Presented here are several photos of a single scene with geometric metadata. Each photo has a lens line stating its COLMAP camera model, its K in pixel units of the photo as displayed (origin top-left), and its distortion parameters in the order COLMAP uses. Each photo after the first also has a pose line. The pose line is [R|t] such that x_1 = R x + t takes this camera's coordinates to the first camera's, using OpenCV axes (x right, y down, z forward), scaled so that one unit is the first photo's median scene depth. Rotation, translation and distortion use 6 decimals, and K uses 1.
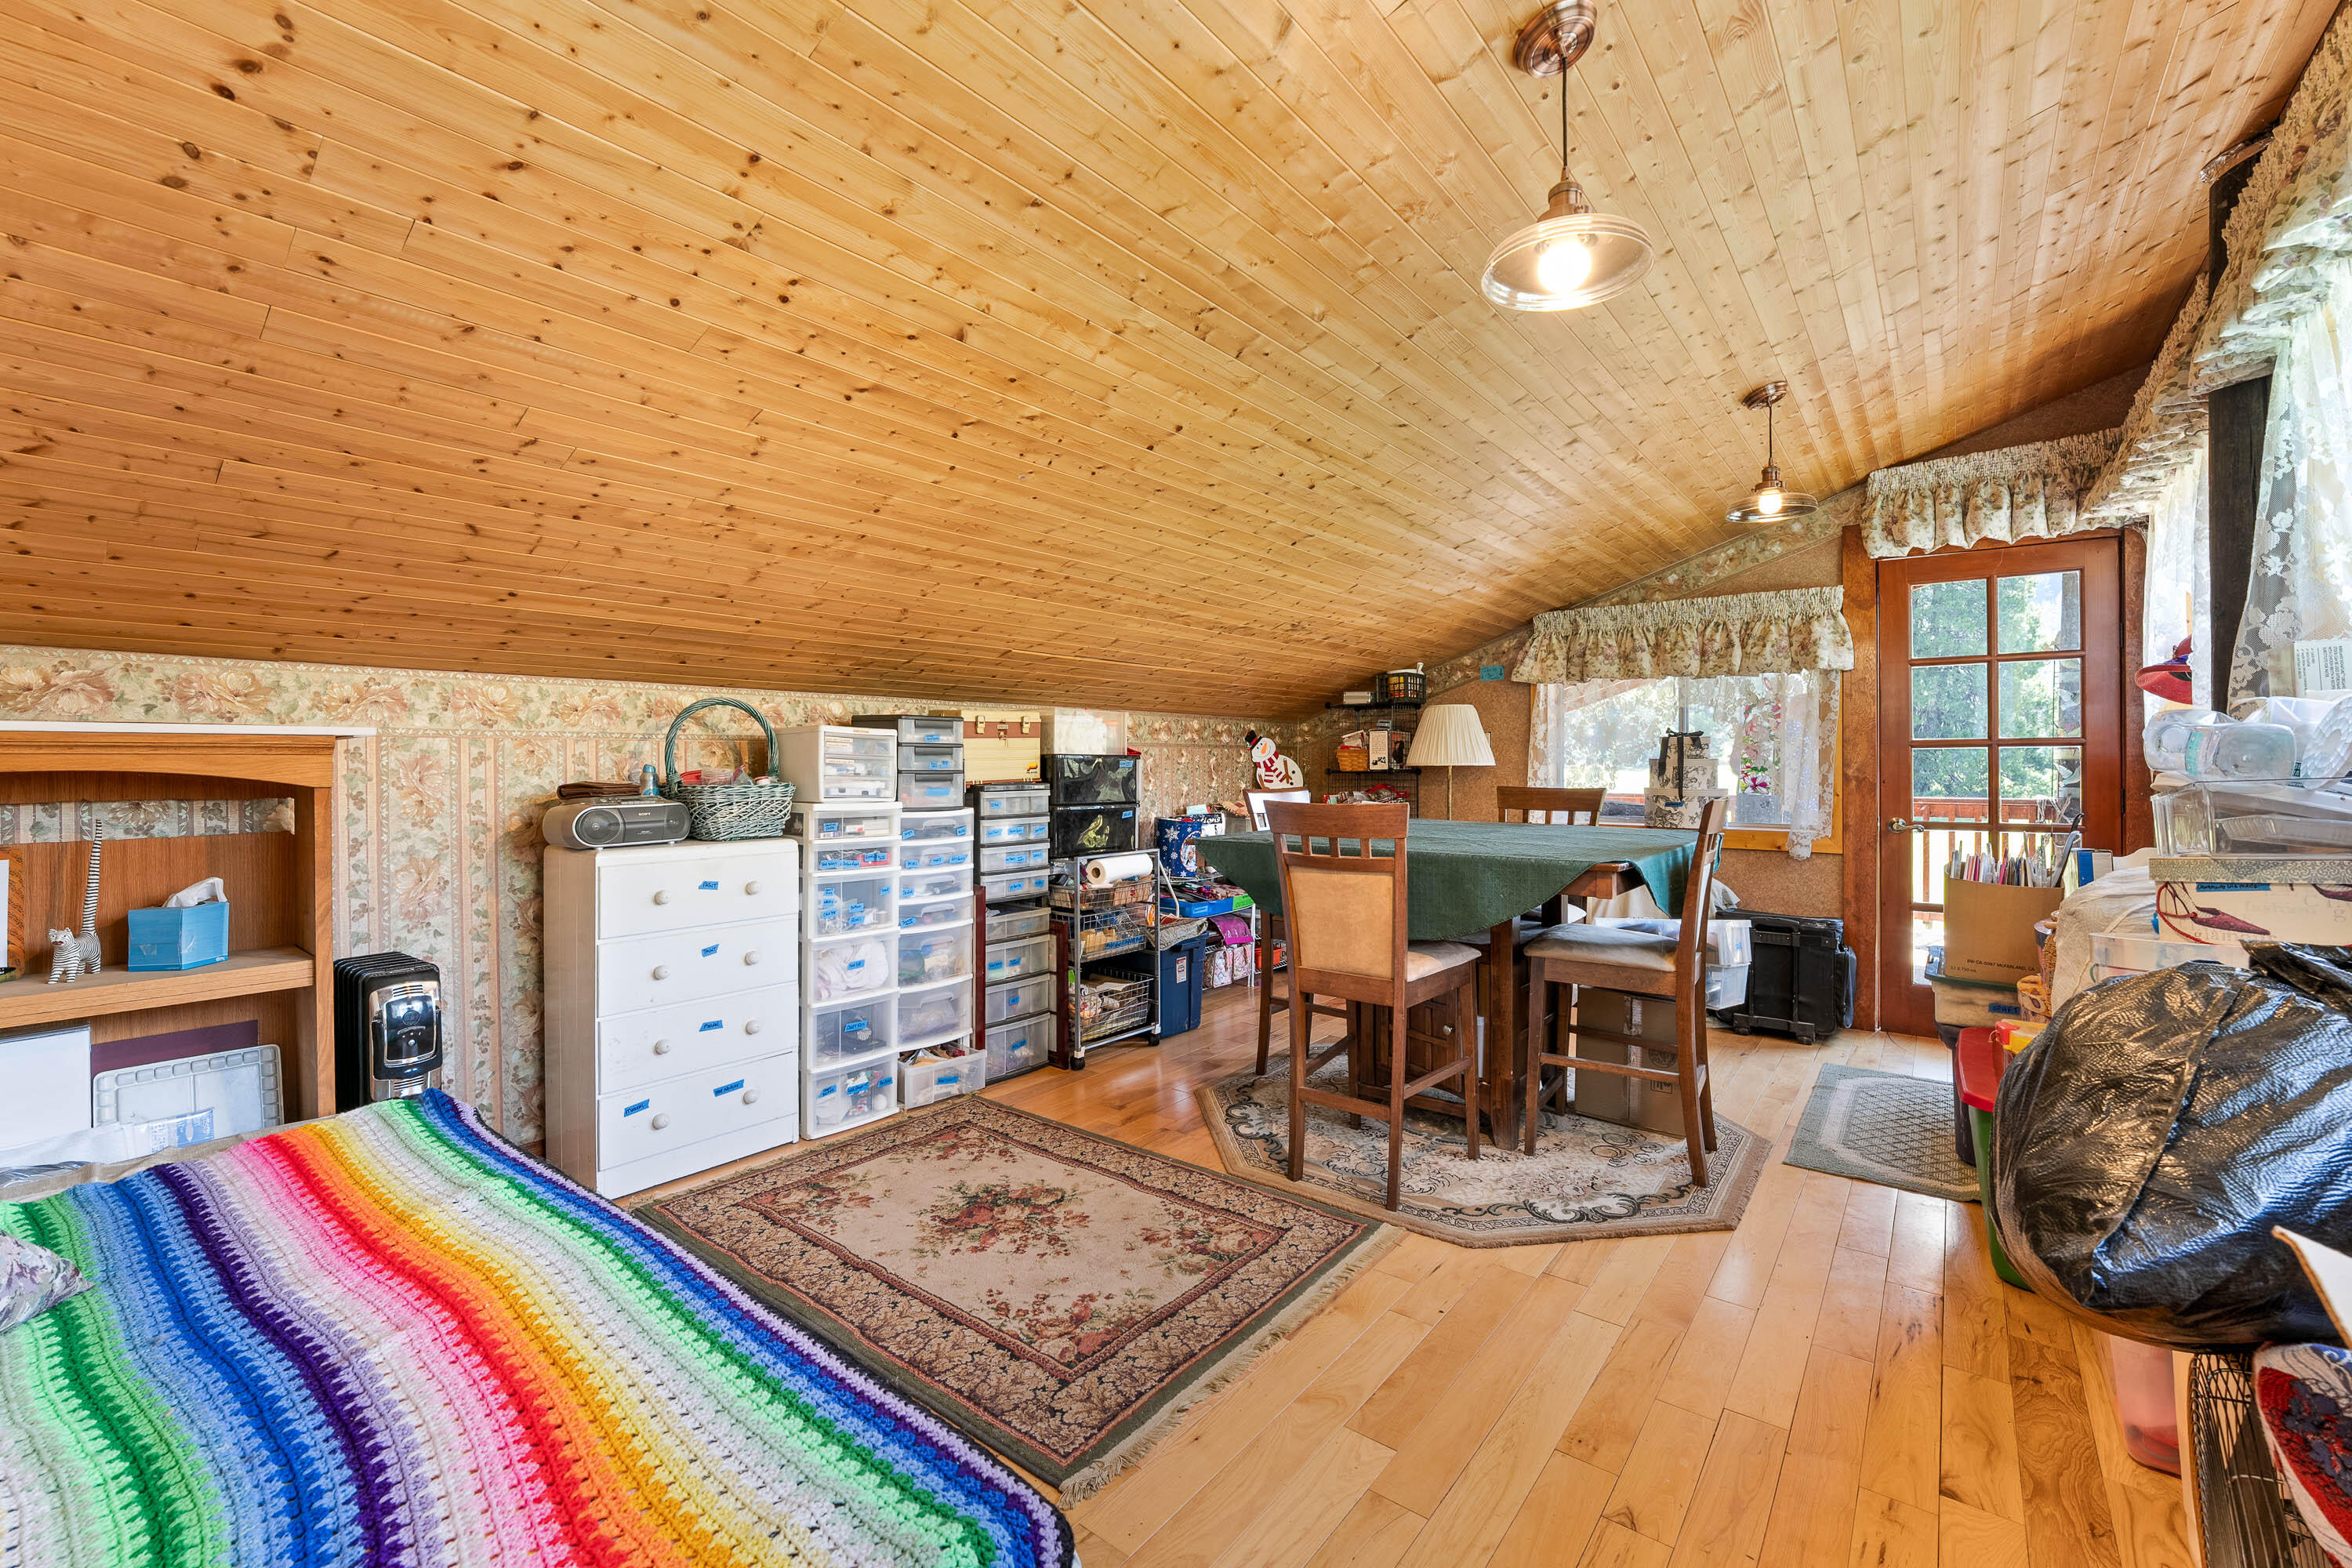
lens RADIAL K [[982.4, 0, 1095.7], [0, 982.4, 770.1], [0, 0, 1]] dist [-0.000298, 0.000000]
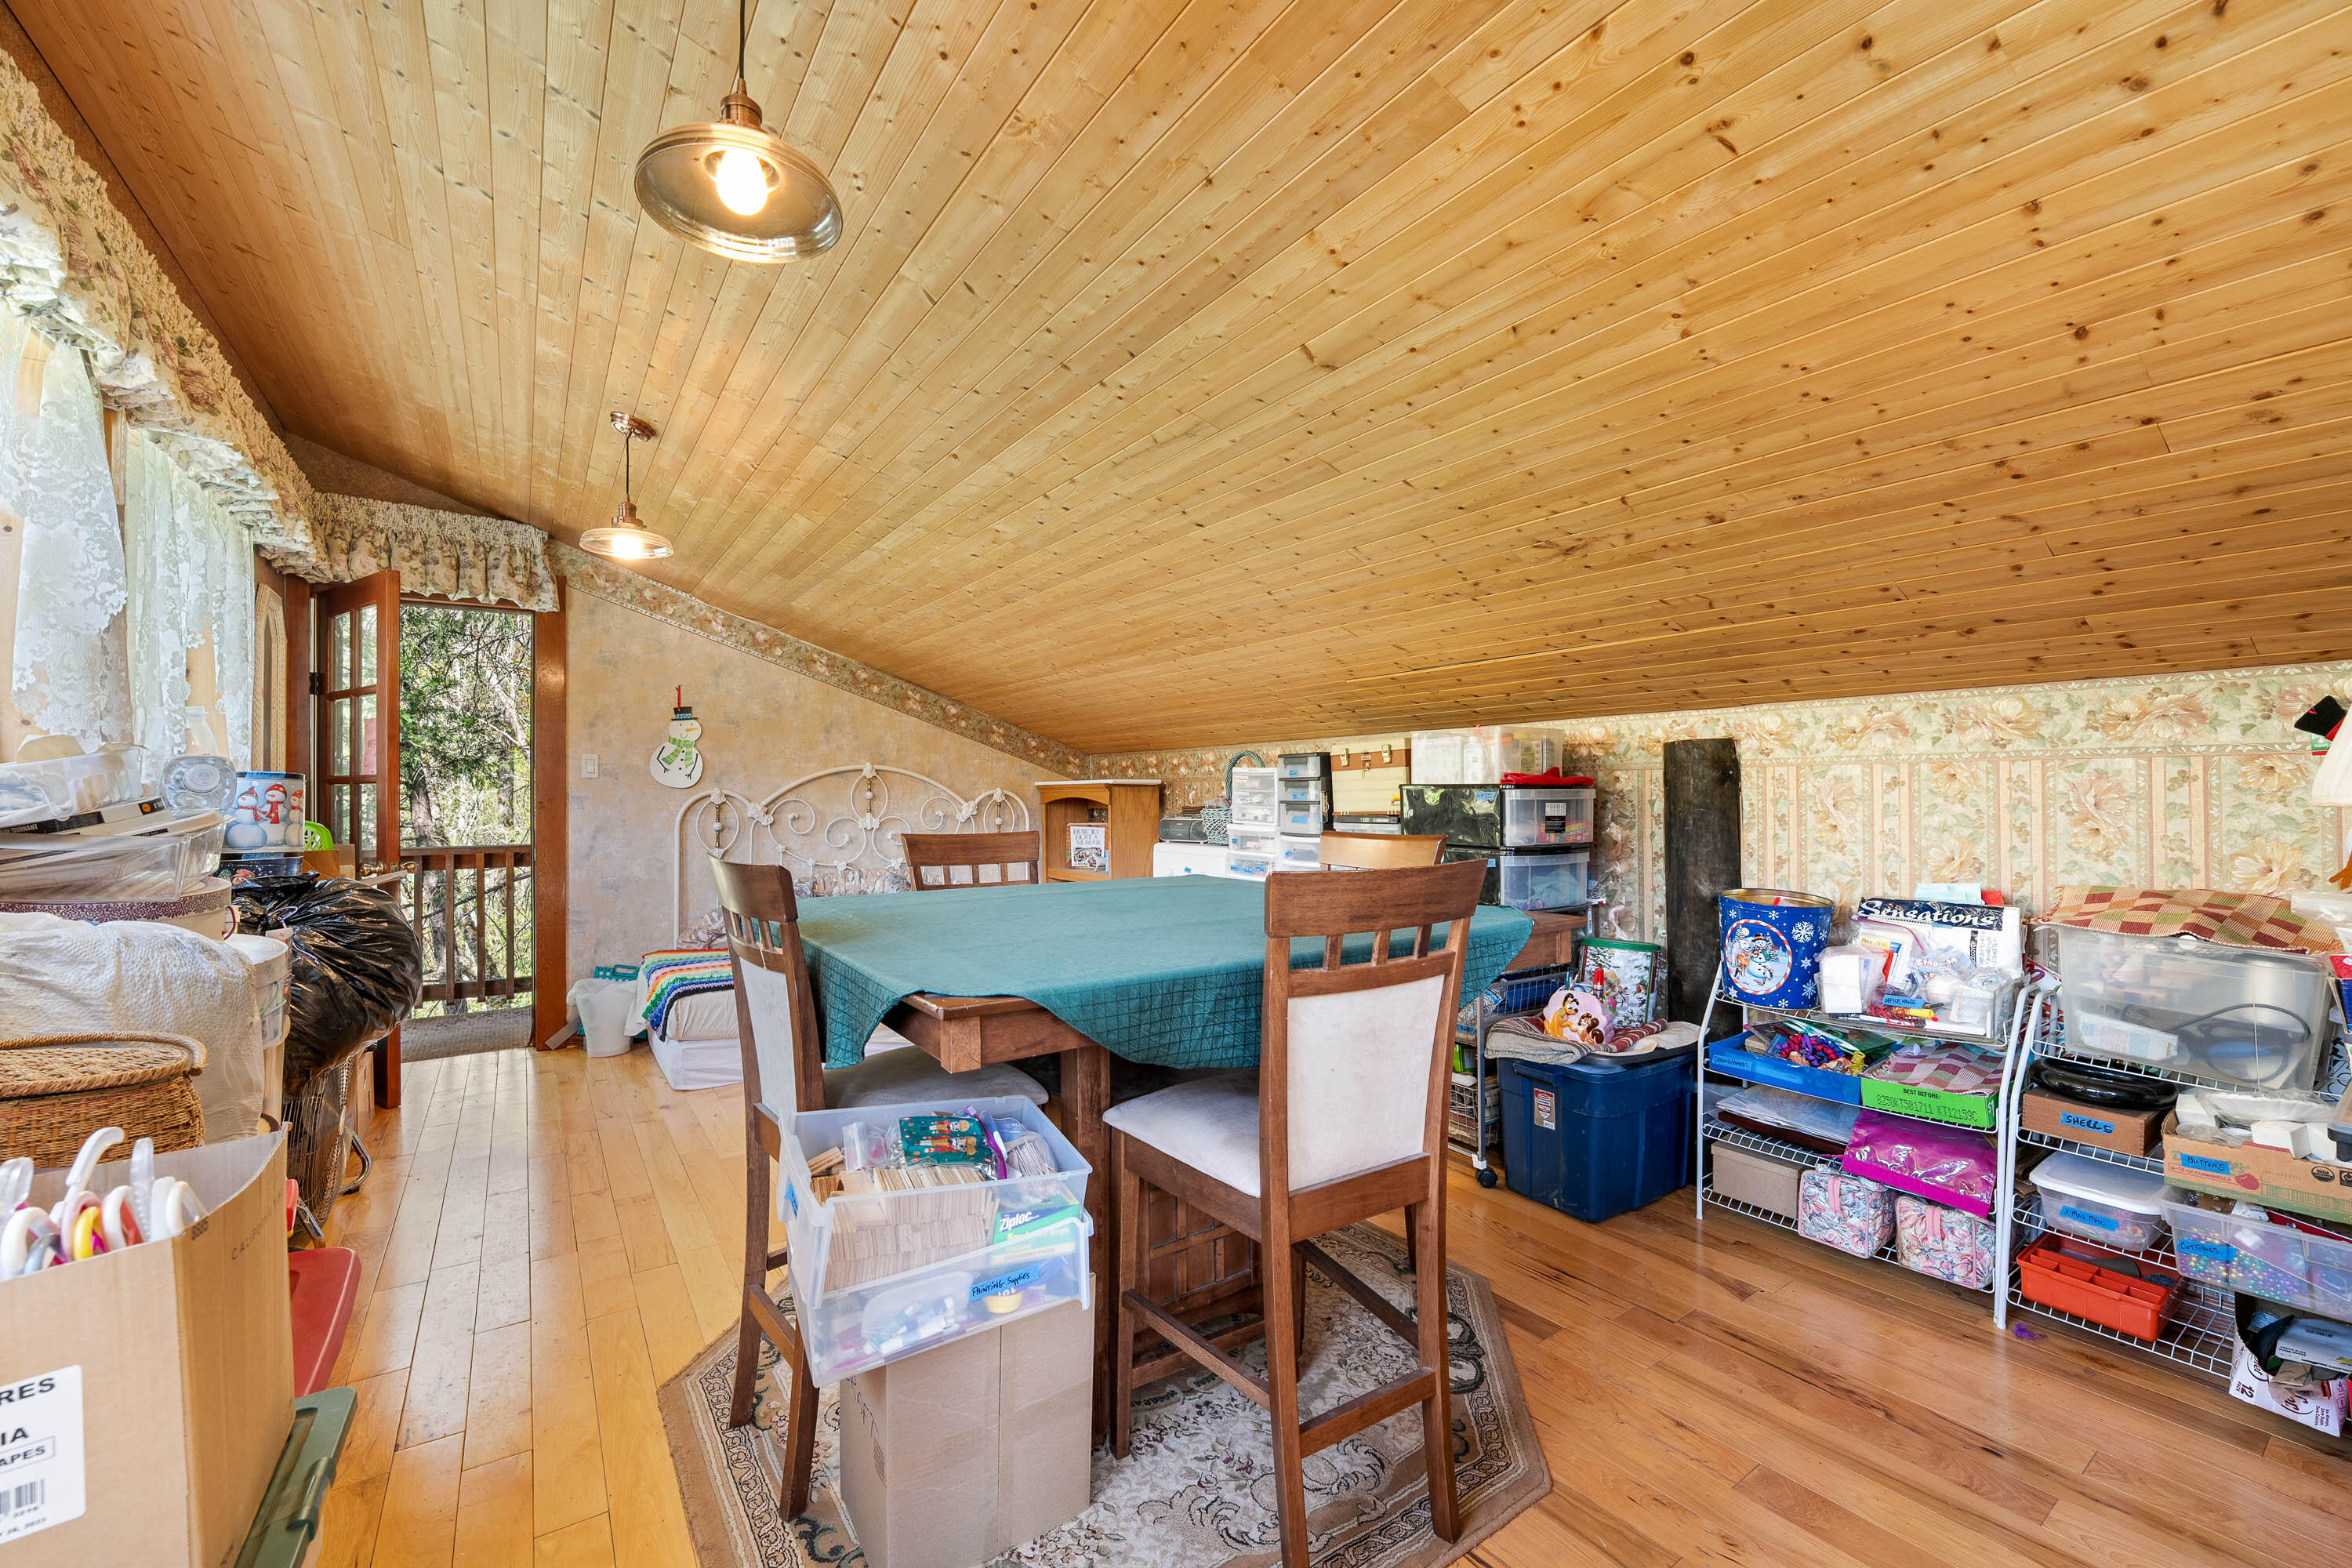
lens RADIAL K [[952.2, 0, 1176.0], [0, 952.2, 784.0], [0, 0, 1]] dist [-0.000563, -0.000117]
pose [[-0.246532, -0.003747, -0.969128, 0.454147], [-0.001183, 0.999993, -0.003566, -0.007866], [0.969134, 0.000267, -0.246534, 0.559821]]
